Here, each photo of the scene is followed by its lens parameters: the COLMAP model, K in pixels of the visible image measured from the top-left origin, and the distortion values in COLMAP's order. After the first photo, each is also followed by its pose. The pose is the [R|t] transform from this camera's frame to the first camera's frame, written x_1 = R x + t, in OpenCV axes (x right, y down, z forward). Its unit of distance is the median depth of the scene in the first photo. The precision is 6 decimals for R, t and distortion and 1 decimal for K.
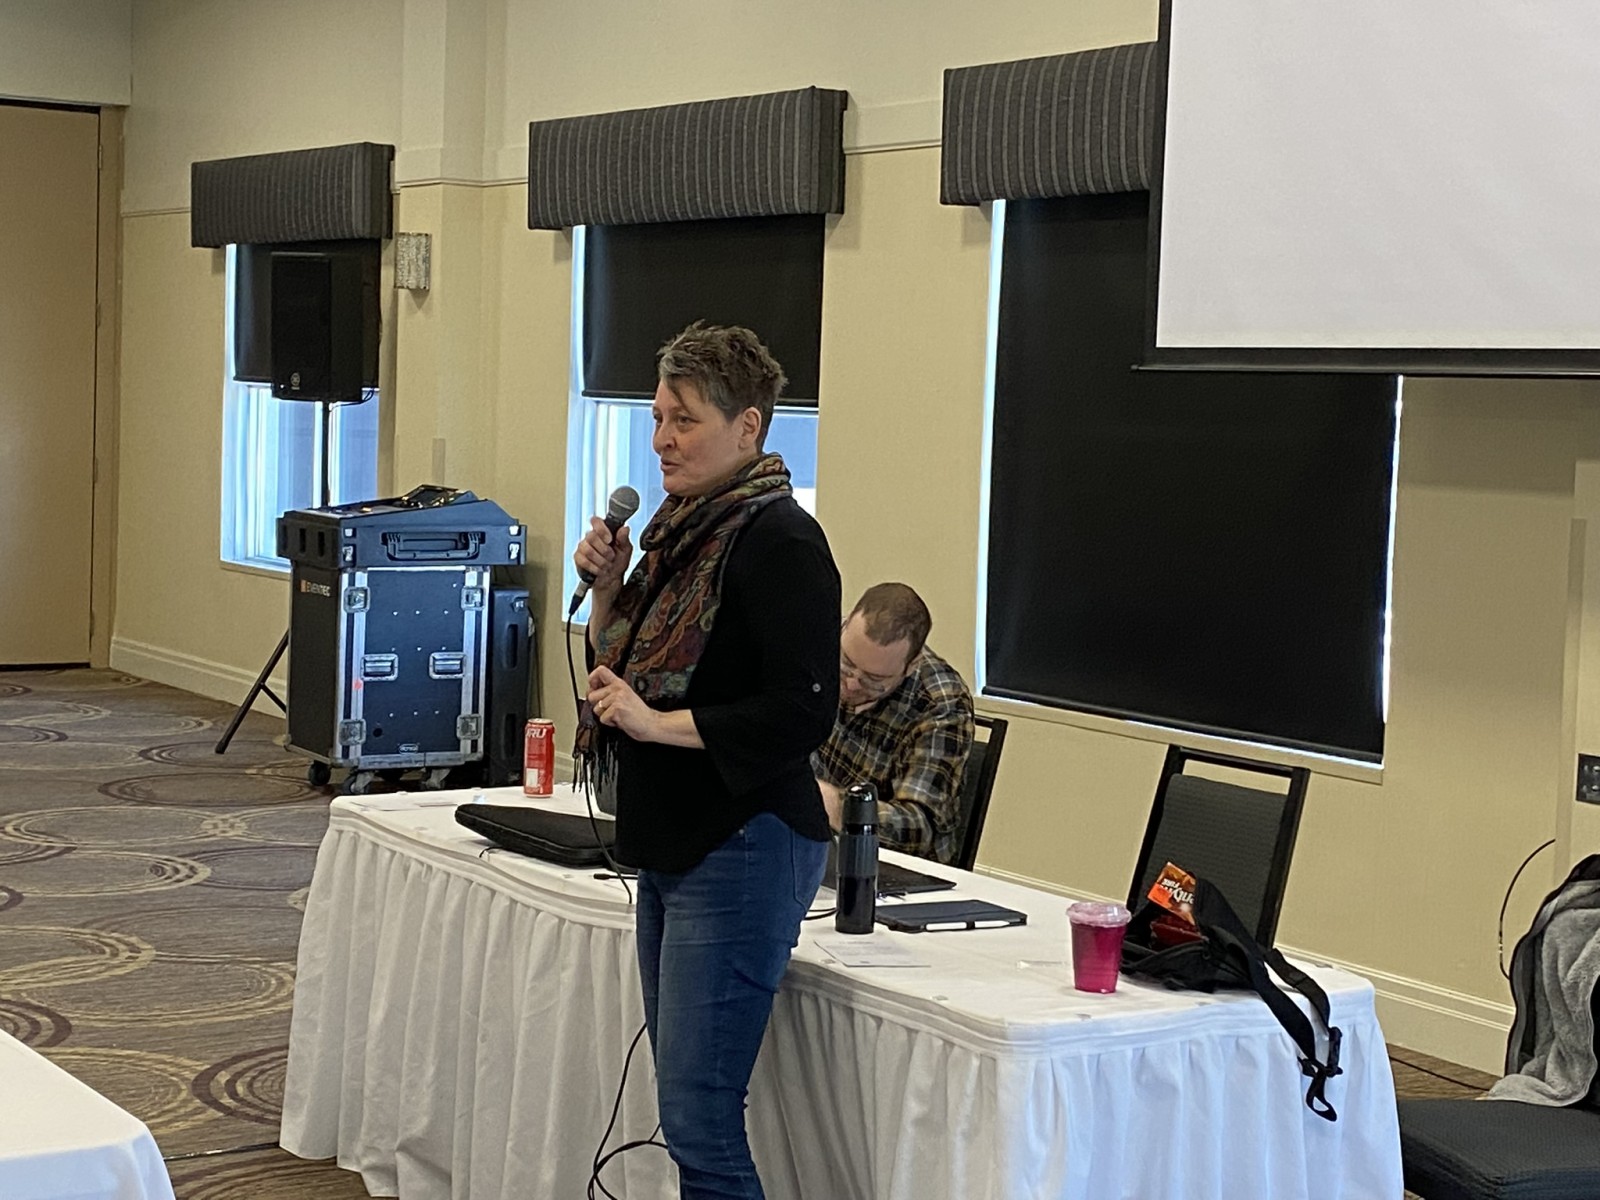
lens RADIAL K [[2813.1, 0, 800.0], [0, 2813.1, 600.0], [0, 0, 1]] dist [0.189675, -0.166762]
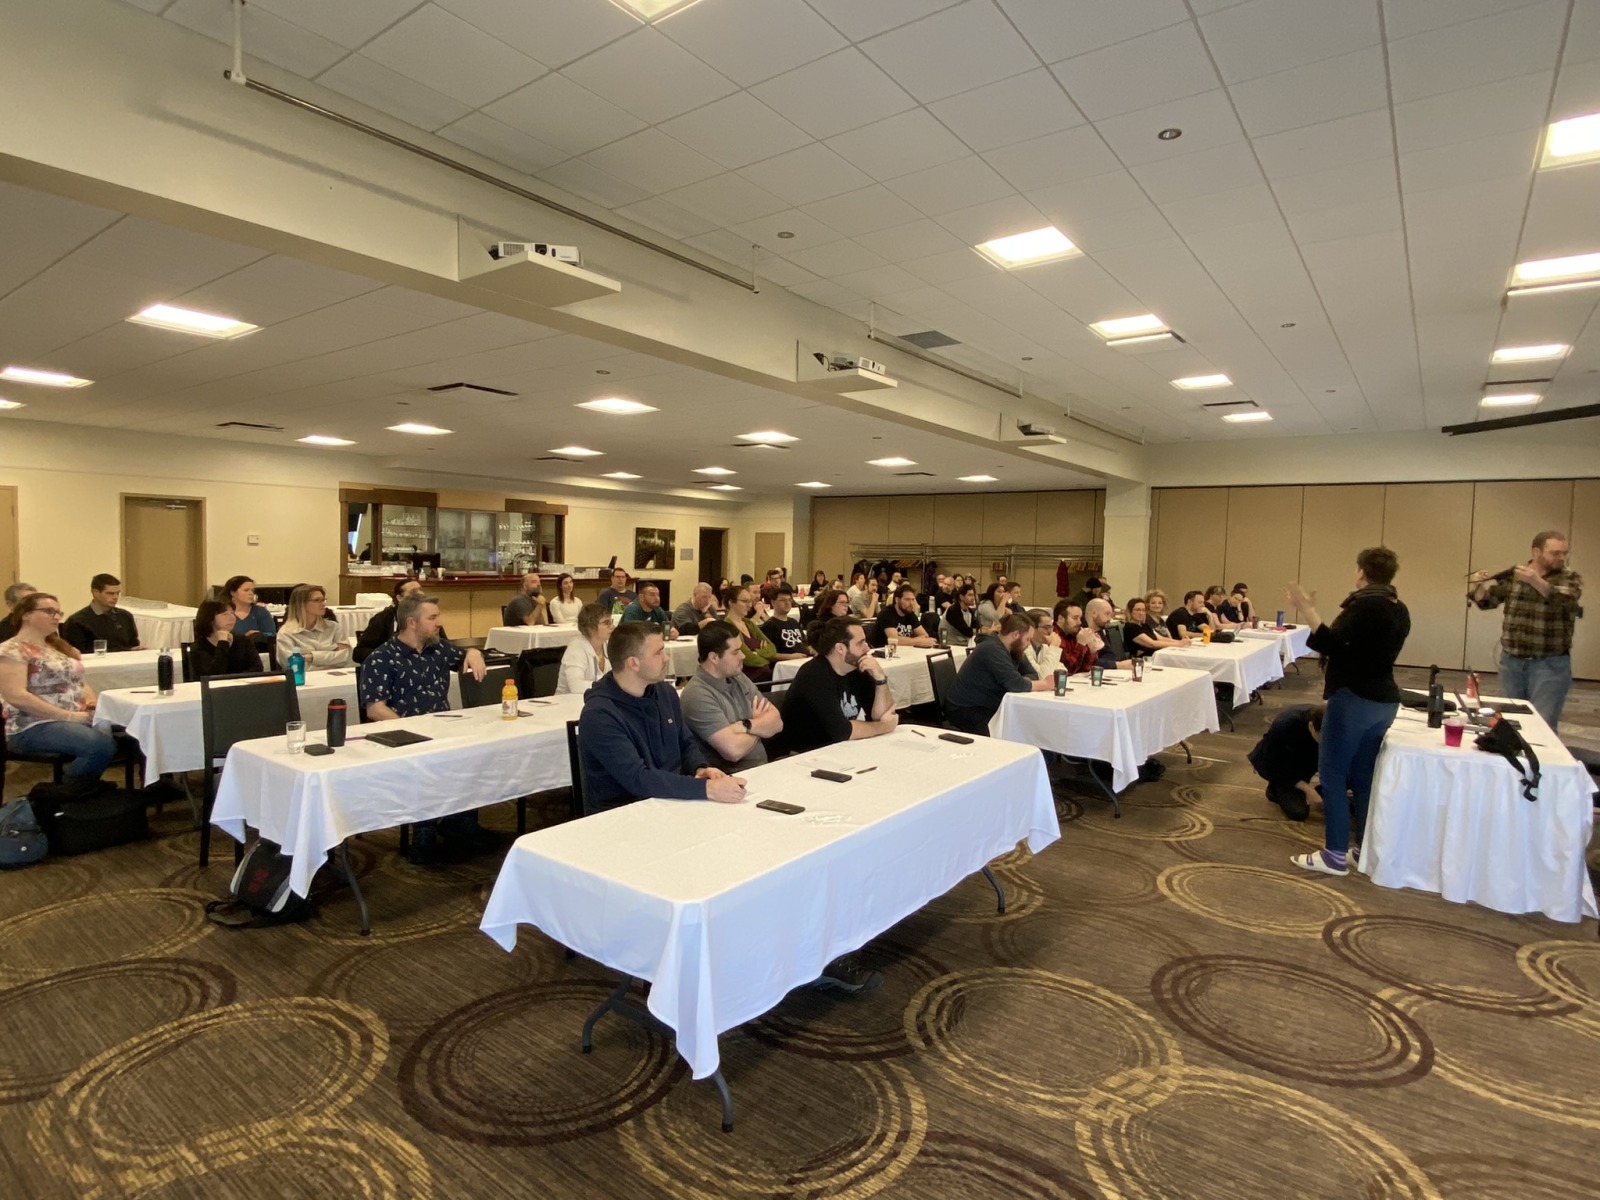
lens RADIAL K [[856.3, 0, 801.0], [0, 856.3, 591.9], [0, 0, 1]] dist [0.045635, -0.047008]
pose [[0.358074, 0.016900, -0.933540, 0.331585], [-0.080906, 0.996637, -0.012991, 0.015213], [0.930181, 0.080181, 0.358238, -0.031613]]
